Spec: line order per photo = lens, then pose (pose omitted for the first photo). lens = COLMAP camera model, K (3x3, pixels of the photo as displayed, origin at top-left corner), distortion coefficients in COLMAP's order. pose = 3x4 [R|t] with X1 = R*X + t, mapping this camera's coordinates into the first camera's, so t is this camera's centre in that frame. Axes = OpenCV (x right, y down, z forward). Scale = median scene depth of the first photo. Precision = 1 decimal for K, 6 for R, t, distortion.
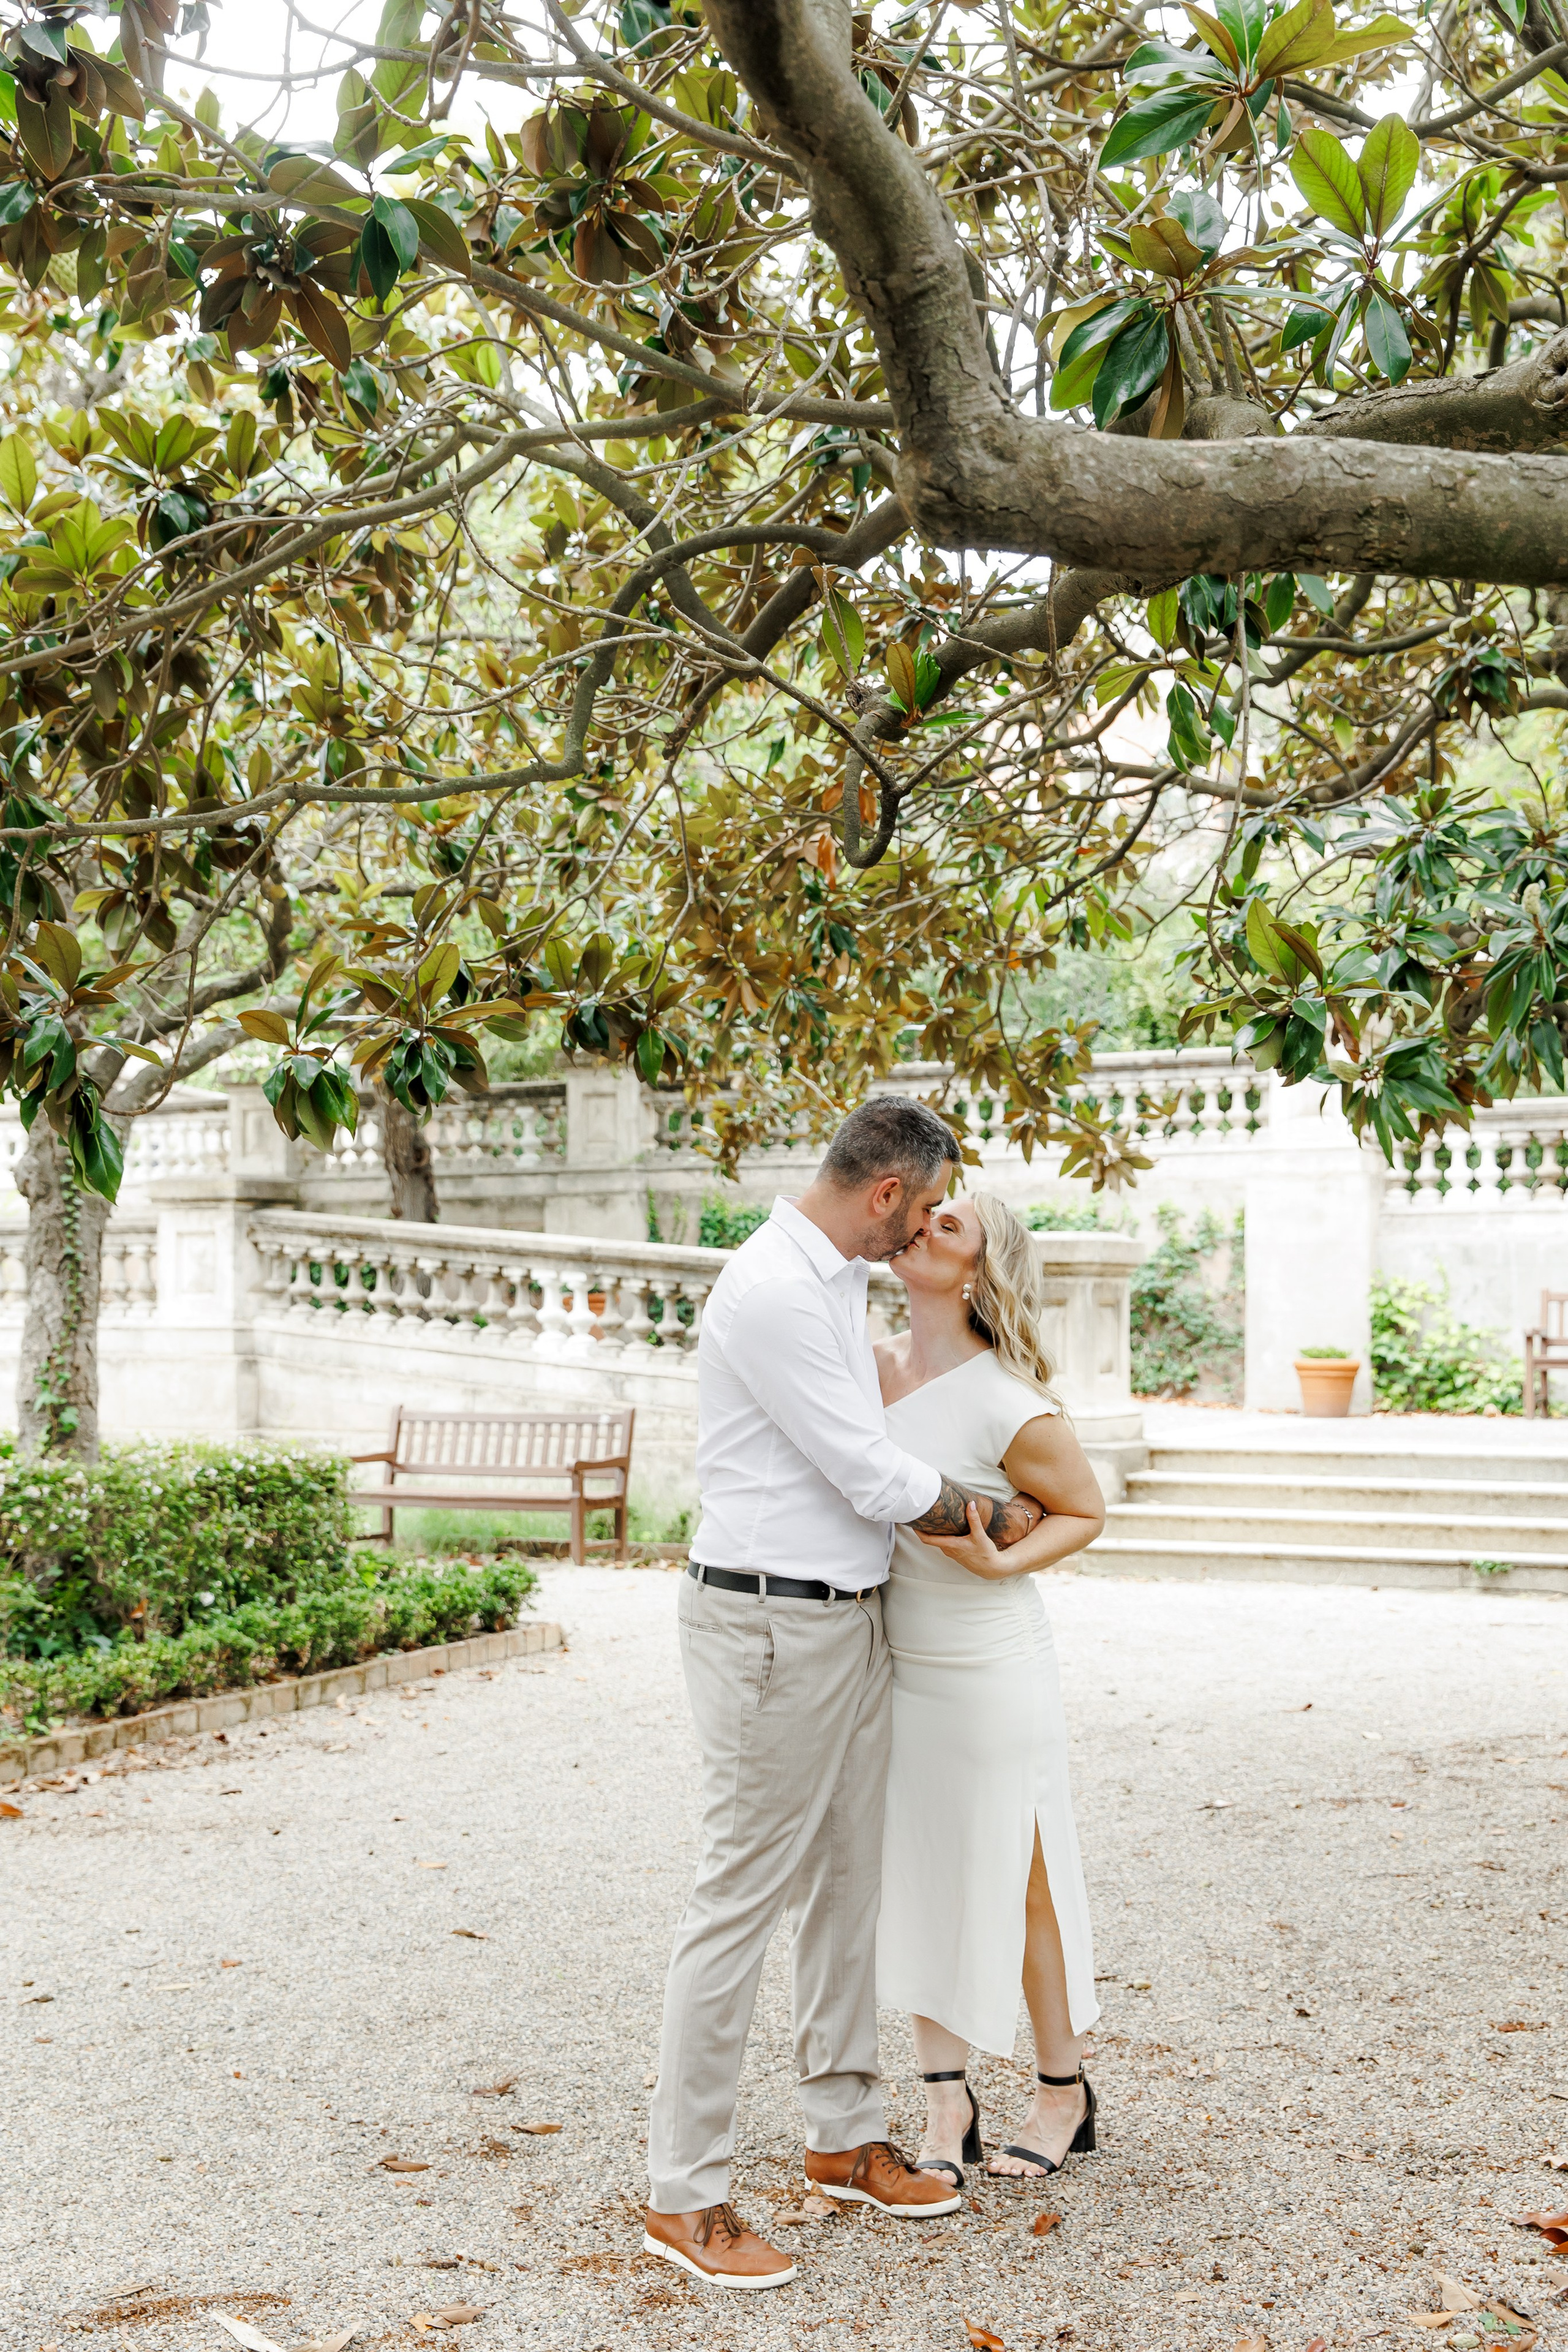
lens RADIAL K [[2804.5, 0, 657.6], [0, 2804.5, 1249.2], [0, 0, 1]] dist [0.008677, 0.039280]
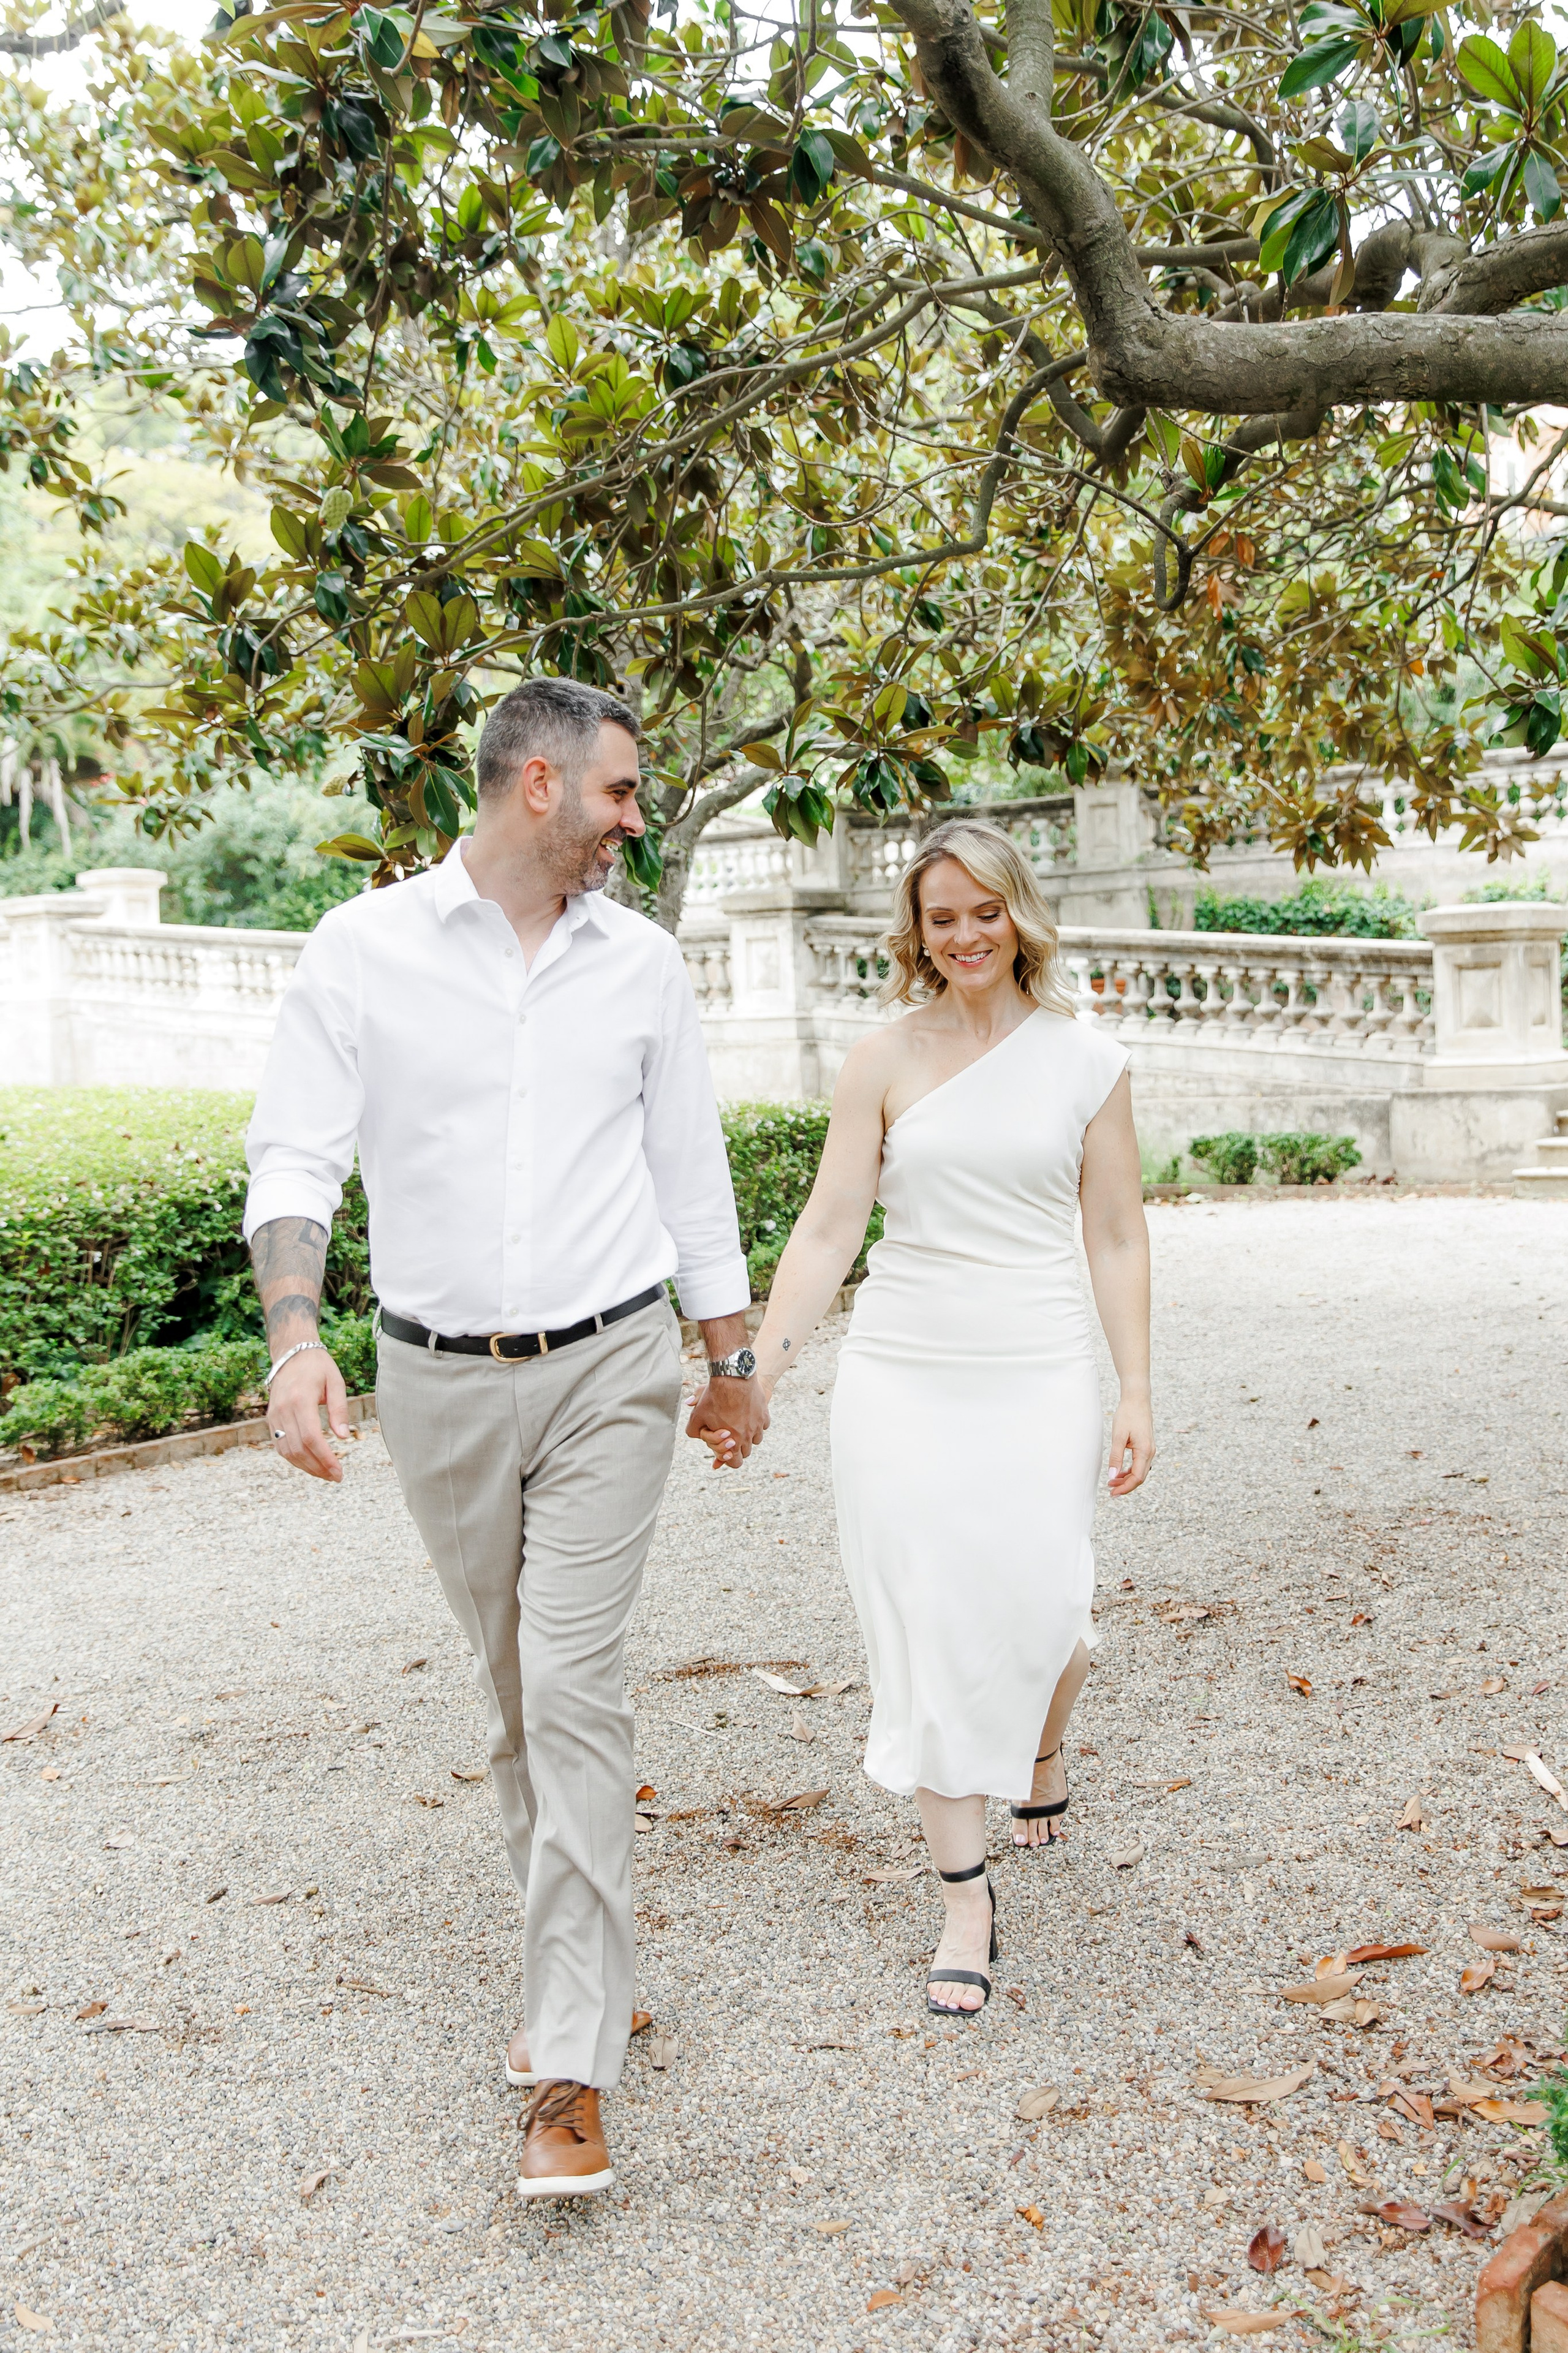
lens RADIAL K [[2416.4, 0, 784.0], [0, 2416.4, 1176.5], [0, 0, 1]] dist [0.008705, 0.027966]
pose [[0.986863, -0.024744, -0.159655, 0.037039], [0.039601, 0.995104, 0.090553, 0.012489], [0.156633, -0.095685, 0.983011, -0.112270]]
